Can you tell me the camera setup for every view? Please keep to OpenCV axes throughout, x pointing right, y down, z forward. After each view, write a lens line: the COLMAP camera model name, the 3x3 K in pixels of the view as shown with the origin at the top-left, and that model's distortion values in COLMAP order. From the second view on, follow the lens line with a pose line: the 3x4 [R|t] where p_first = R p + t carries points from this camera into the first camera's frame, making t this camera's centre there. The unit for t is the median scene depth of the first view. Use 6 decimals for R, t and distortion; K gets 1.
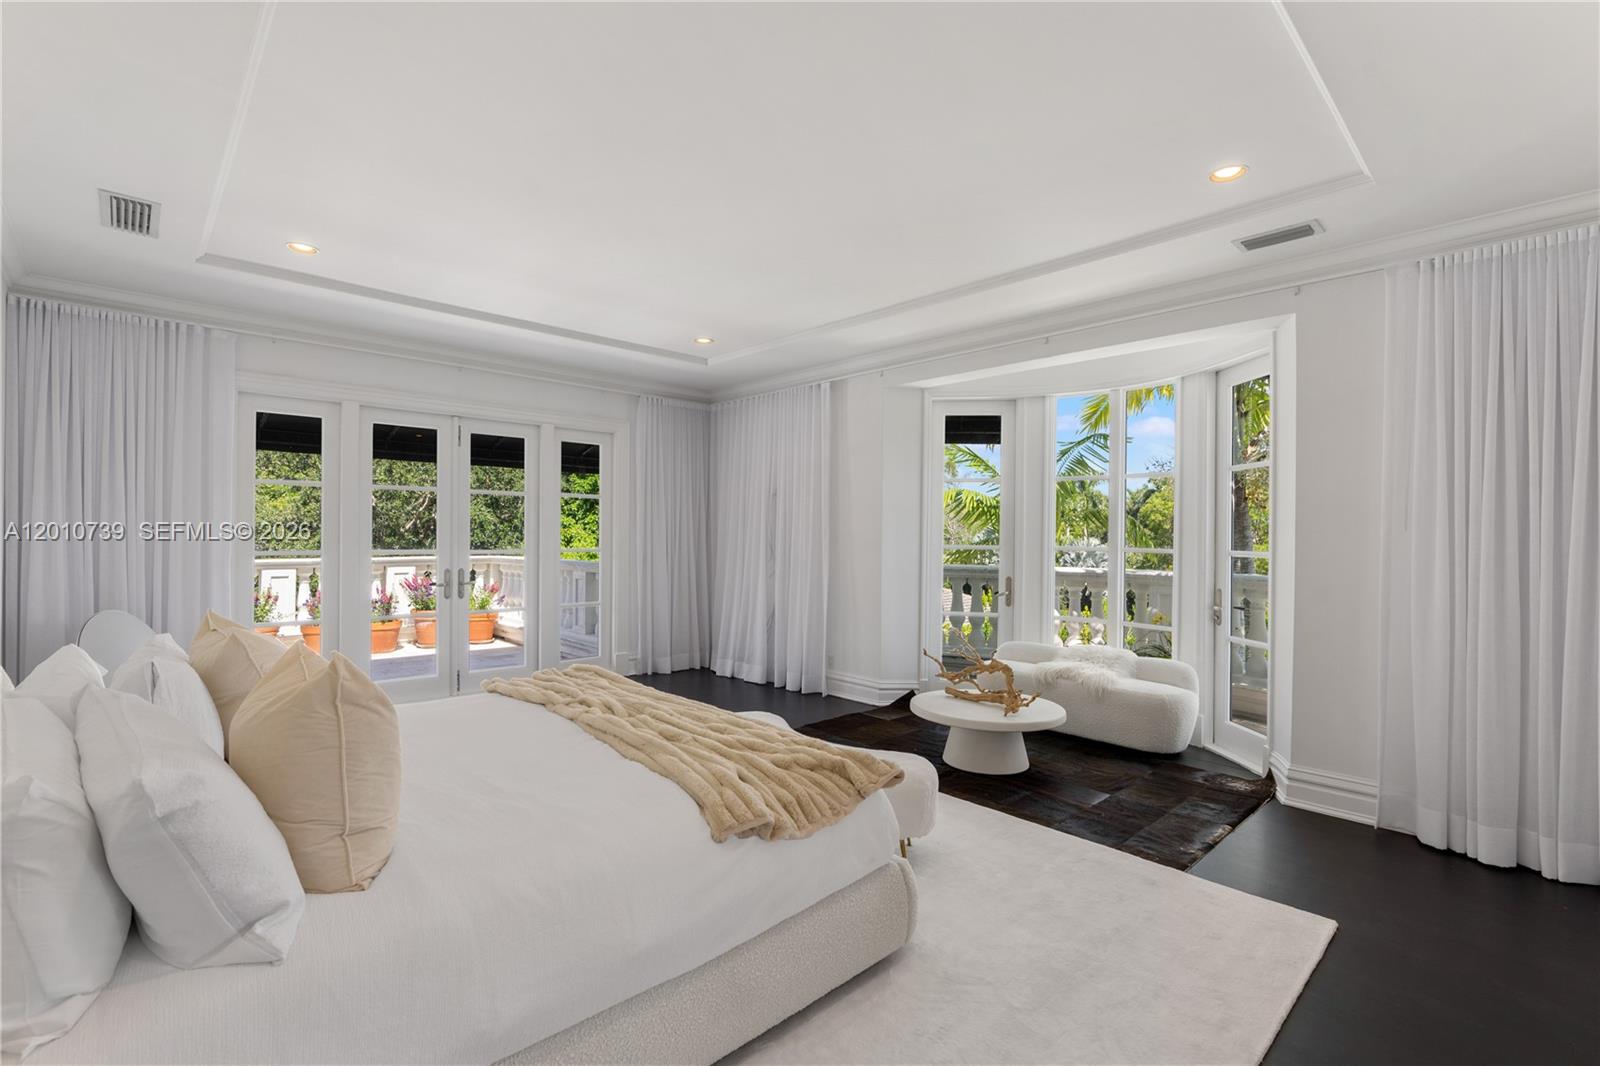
lens RADIAL K [[718.6, 0, 792.1], [0, 718.6, 528.8], [0, 0, 1]] dist [-0.017545, 0.009153]
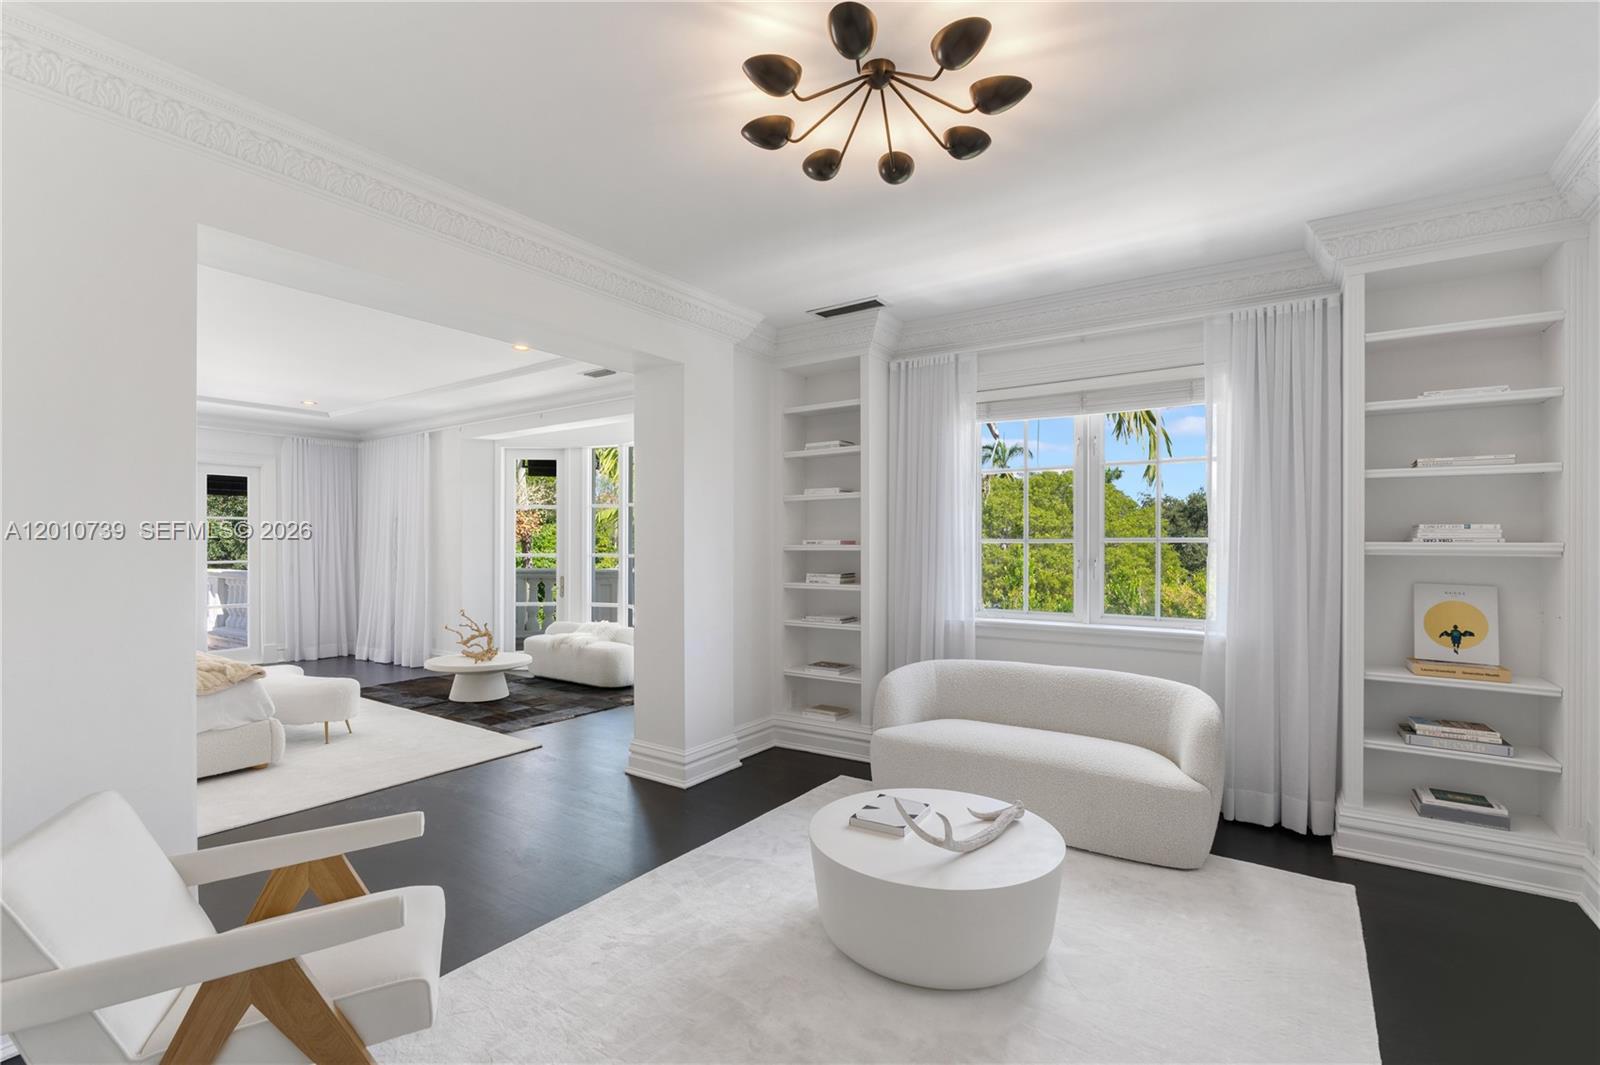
lens RADIAL K [[722.3, 0, 768.3], [0, 722.3, 530.7], [0, 0, 1]] dist [-0.007109, 0.000673]
pose [[0.980204, -0.005874, 0.197904, 0.398368], [0.007984, 0.999919, -0.009867, -0.003444], [-0.197830, 0.011251, 0.980172, -0.430451]]
